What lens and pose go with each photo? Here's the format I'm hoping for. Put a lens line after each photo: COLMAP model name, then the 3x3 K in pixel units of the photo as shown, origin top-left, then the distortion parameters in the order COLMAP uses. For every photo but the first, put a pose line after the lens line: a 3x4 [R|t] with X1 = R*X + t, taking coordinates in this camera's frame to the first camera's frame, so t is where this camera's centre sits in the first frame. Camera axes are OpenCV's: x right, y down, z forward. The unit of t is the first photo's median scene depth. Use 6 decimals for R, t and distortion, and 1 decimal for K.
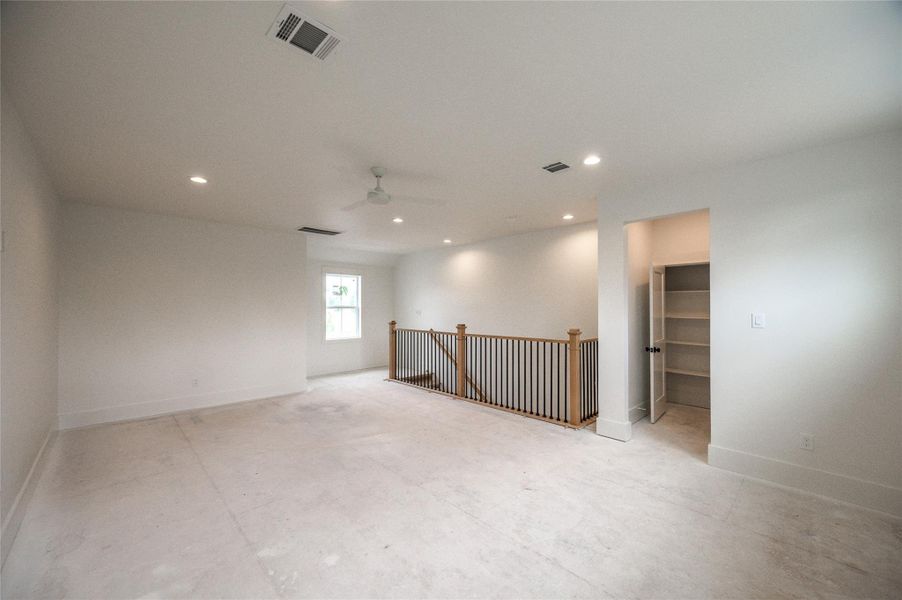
lens RADIAL K [[351.5, 0, 449.3], [0, 351.5, 304.1], [0, 0, 1]] dist [0.000092, 0.000013]
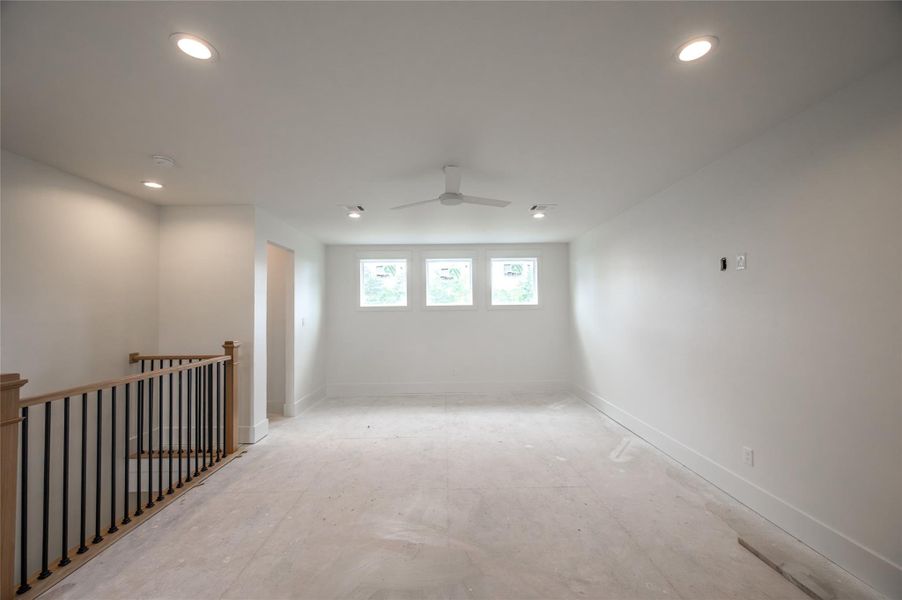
lens RADIAL K [[364.1, 0, 452.9], [0, 364.1, 303.5], [0, 0, 1]] dist [-0.001560, 0.000111]
pose [[-0.739721, 0.020135, 0.672612, -0.673754], [0.003717, 0.999659, -0.025836, 0.003639], [-0.672903, -0.016611, -0.739544, 1.346895]]
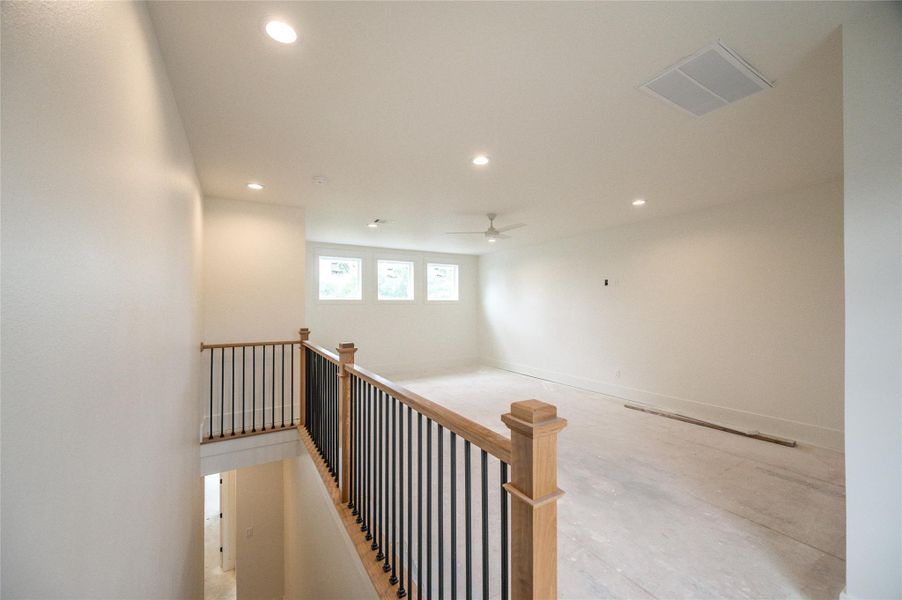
lens RADIAL K [[364.1, 0, 452.9], [0, 364.1, 303.5], [0, 0, 1]] dist [-0.001560, 0.000111]
pose [[-0.982900, -0.000204, 0.184140, -0.257463], [-0.002389, 0.999929, -0.011643, 0.012046], [-0.184125, -0.011884, -0.982831, 2.003360]]
